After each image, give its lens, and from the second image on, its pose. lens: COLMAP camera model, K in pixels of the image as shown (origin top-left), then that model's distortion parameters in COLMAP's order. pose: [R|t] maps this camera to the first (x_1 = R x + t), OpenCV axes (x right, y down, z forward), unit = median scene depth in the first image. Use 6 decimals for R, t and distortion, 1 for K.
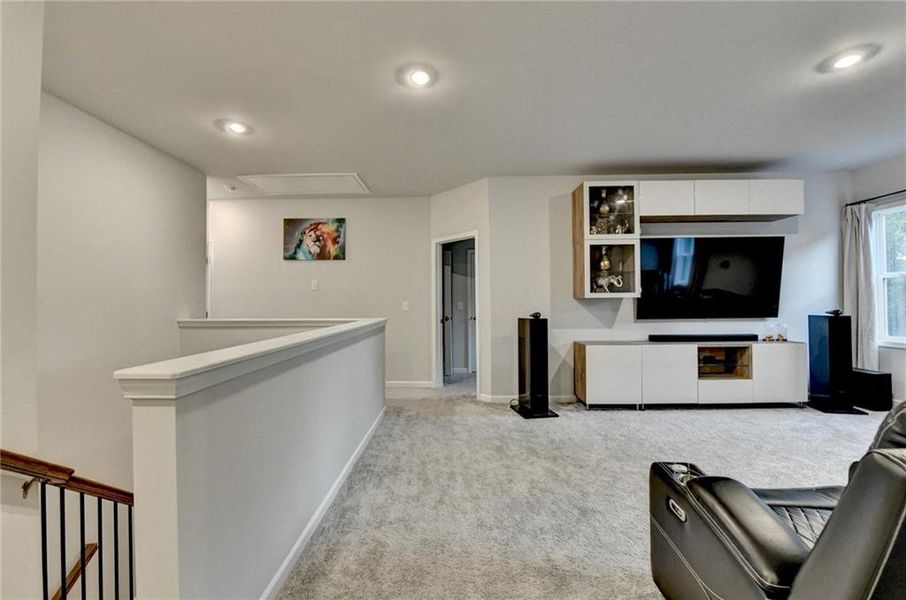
lens RADIAL K [[391.8, 0, 448.2], [0, 391.8, 299.2], [0, 0, 1]] dist [0.002038, 0.000038]
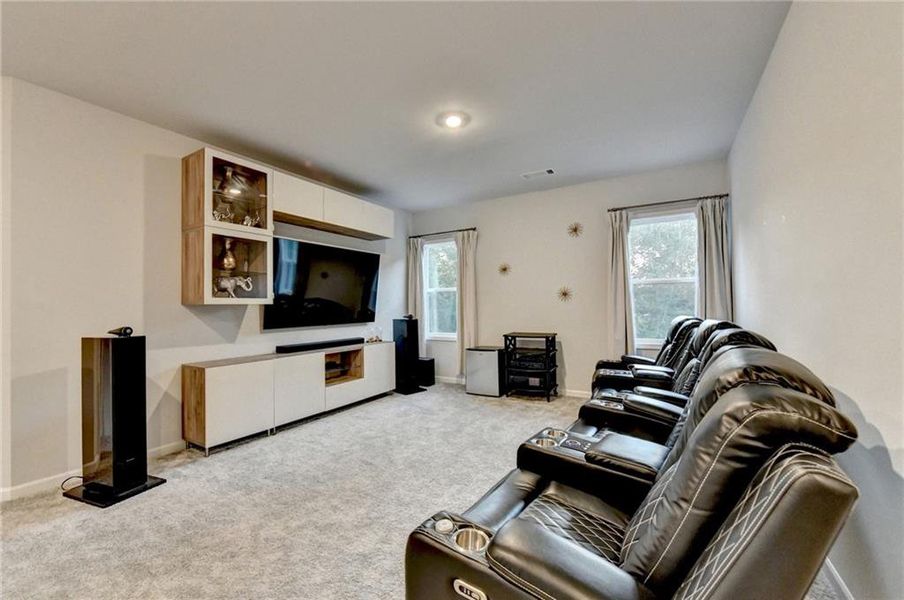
lens RADIAL K [[370.6, 0, 449.8], [0, 370.6, 300.2], [0, 0, 1]] dist [-0.014885, -0.001733]
pose [[0.511921, 0.016784, 0.858869, -0.009209], [0.001814, 0.999786, -0.020619, 0.004514], [-0.859031, 0.012114, 0.511781, 0.244618]]
